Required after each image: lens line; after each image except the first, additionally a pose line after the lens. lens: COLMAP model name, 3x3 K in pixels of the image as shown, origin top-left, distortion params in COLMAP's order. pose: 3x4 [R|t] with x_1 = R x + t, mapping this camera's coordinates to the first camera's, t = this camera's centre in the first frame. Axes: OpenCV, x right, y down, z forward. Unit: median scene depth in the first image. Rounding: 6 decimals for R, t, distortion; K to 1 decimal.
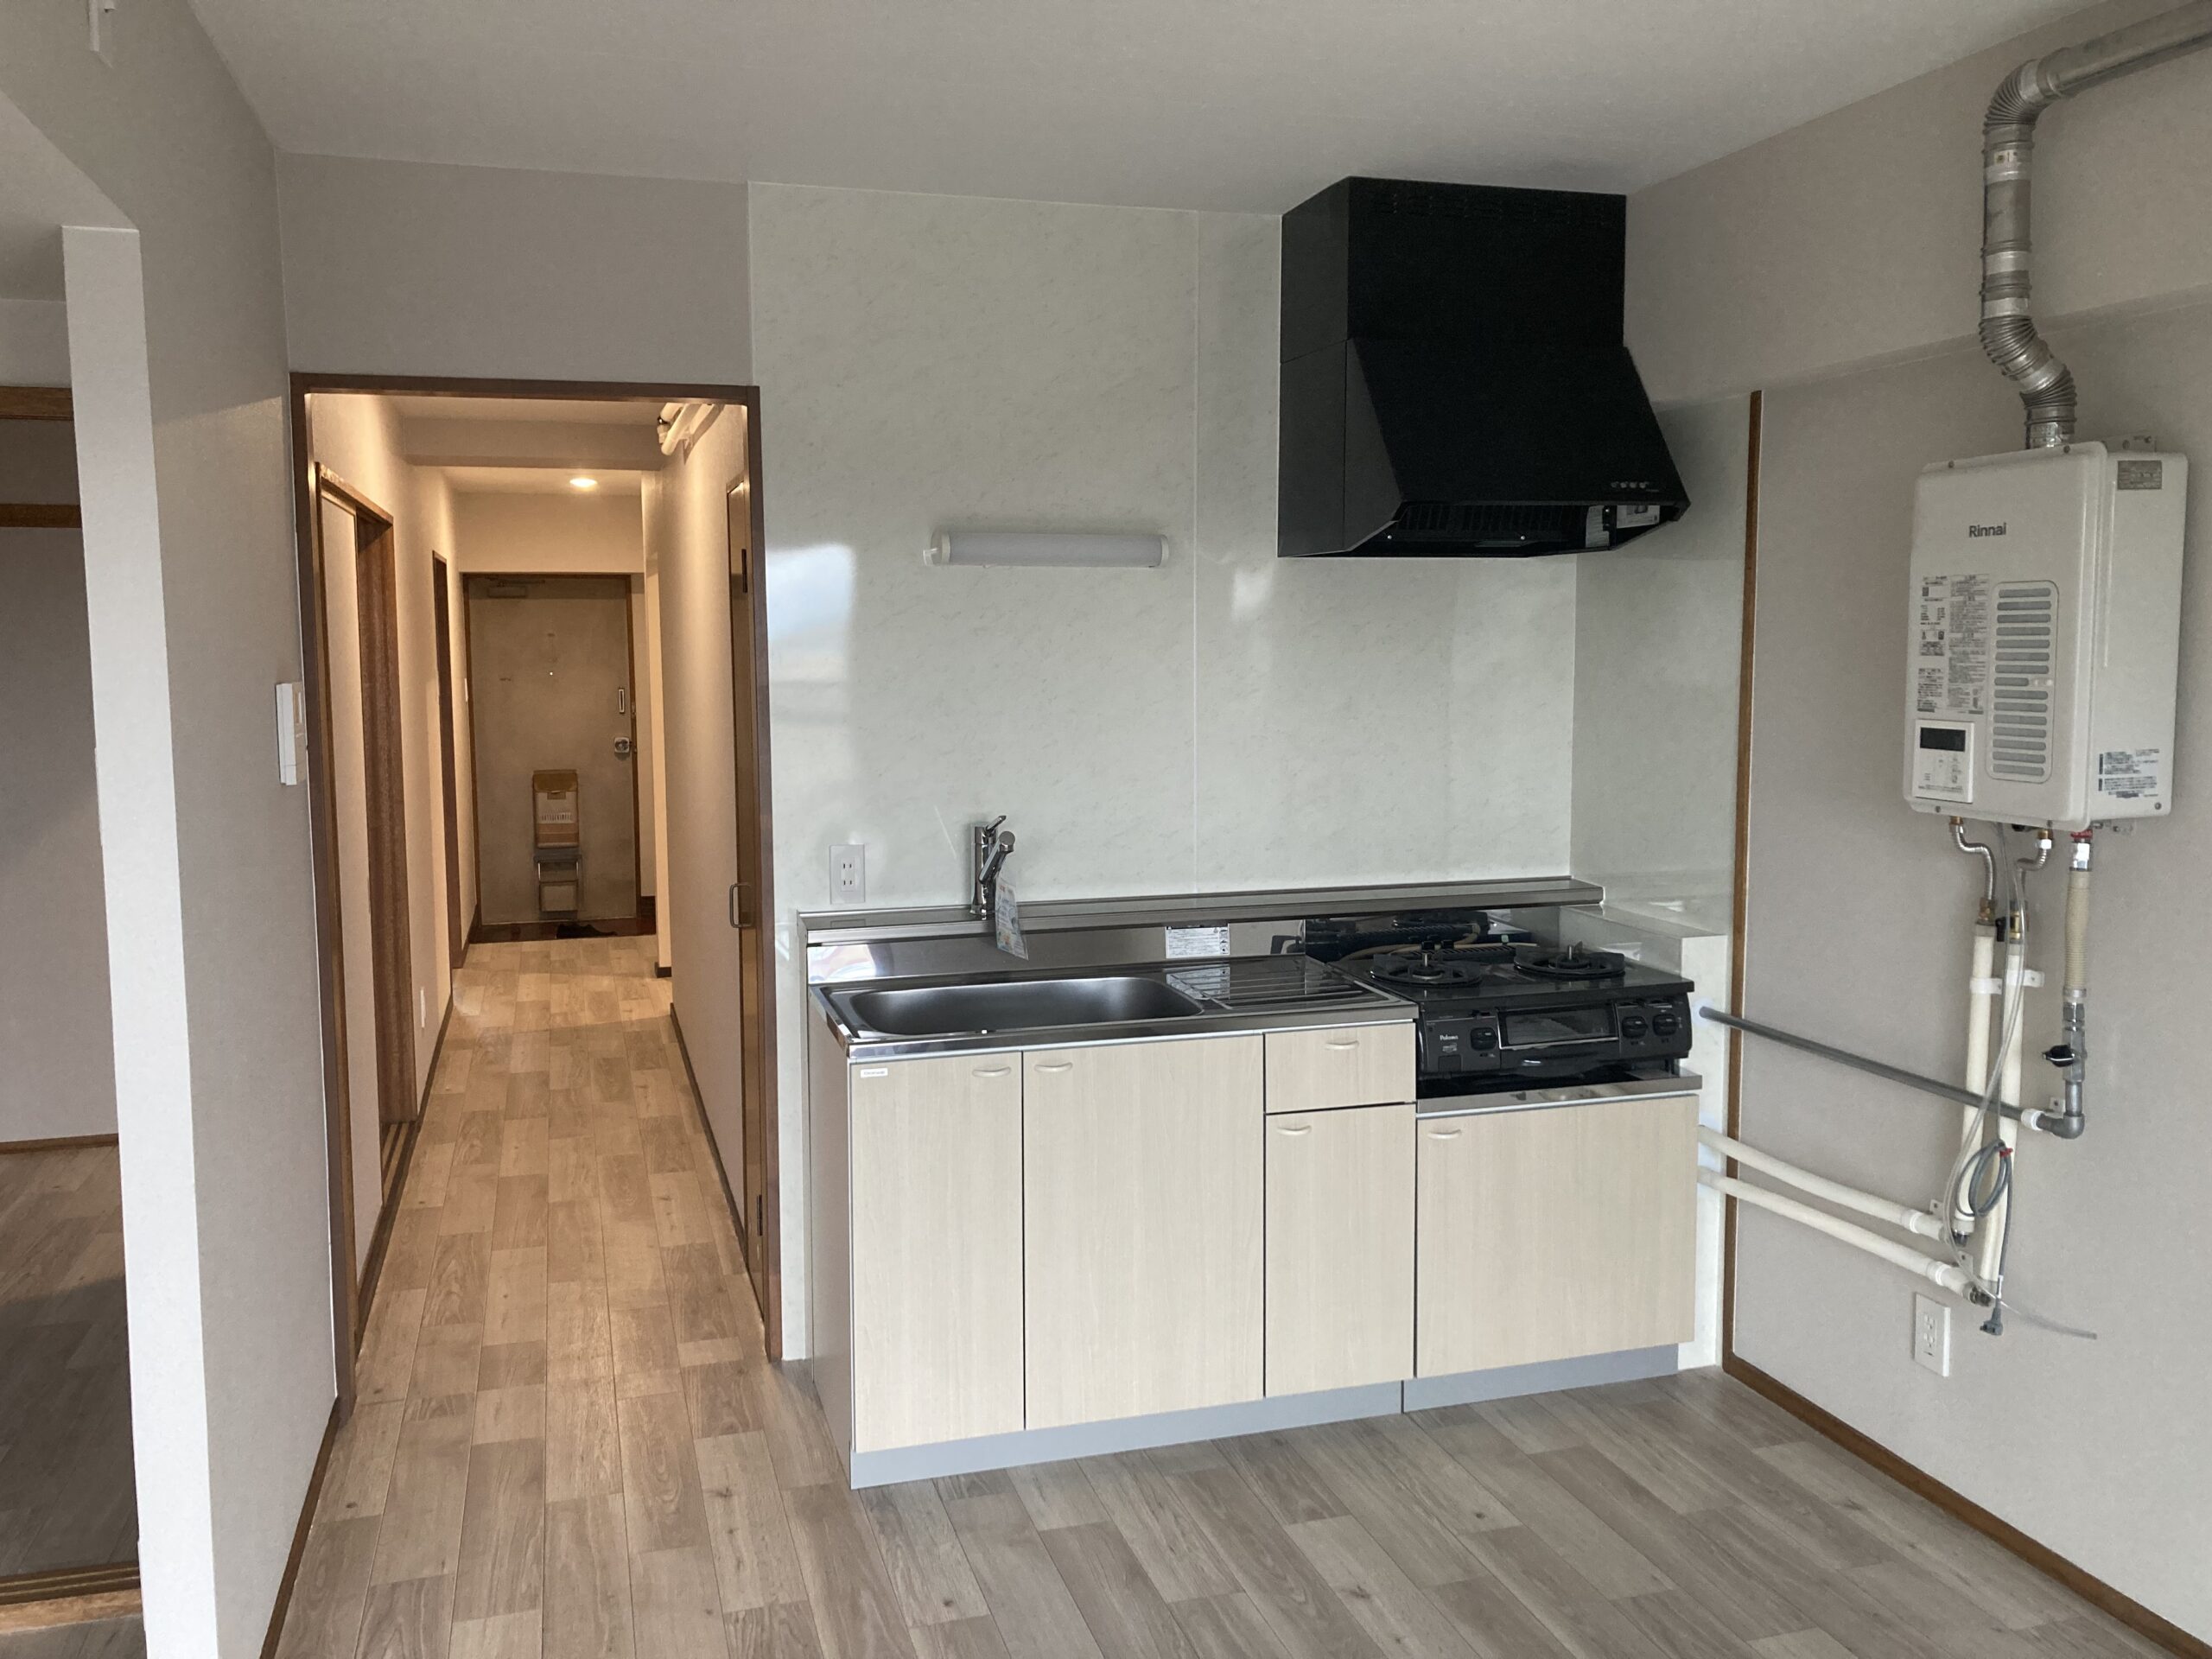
lens RADIAL K [[1800.3, 0, 1099.8], [0, 1800.3, 804.7], [0, 0, 1]] dist [0.044243, -0.048618]
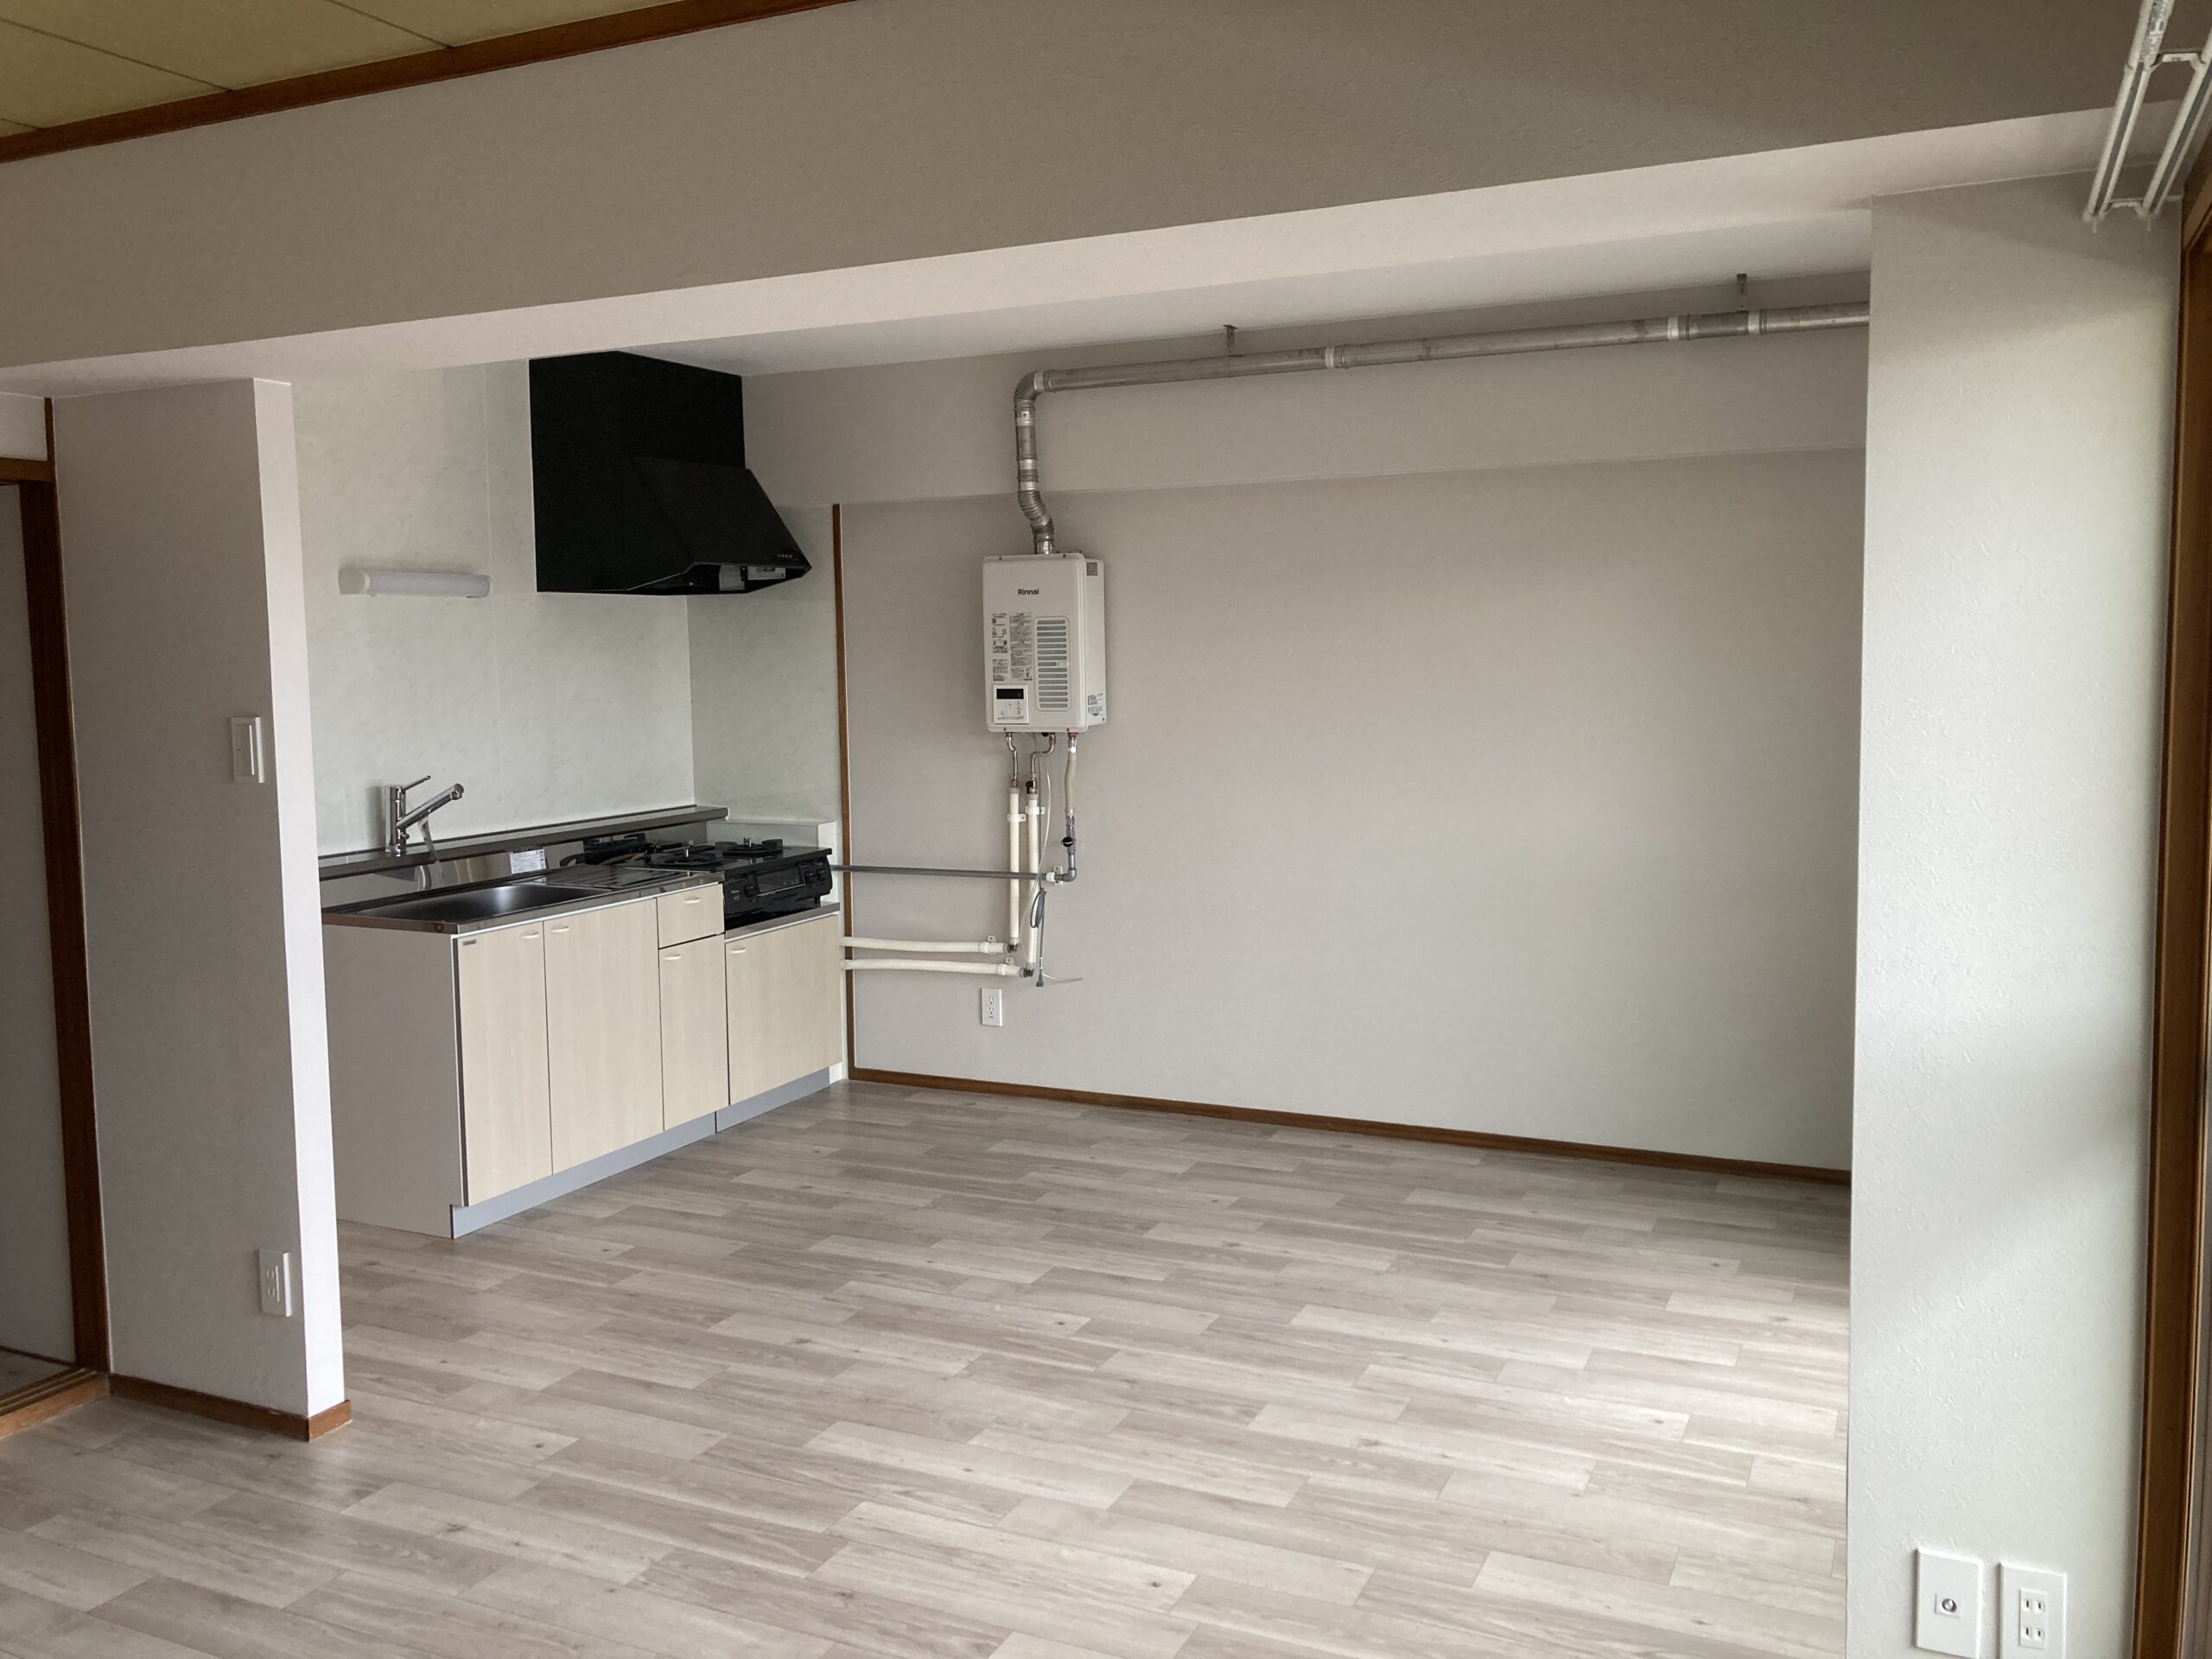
lens RADIAL K [[1800.3, 0, 1099.8], [0, 1800.3, 804.7], [0, 0, 1]] dist [0.044243, -0.048618]
pose [[0.667950, -0.071913, 0.740723, -0.885735], [0.081599, 0.996396, 0.023153, 0.044872], [-0.739719, 0.044977, 0.671411, -0.384409]]
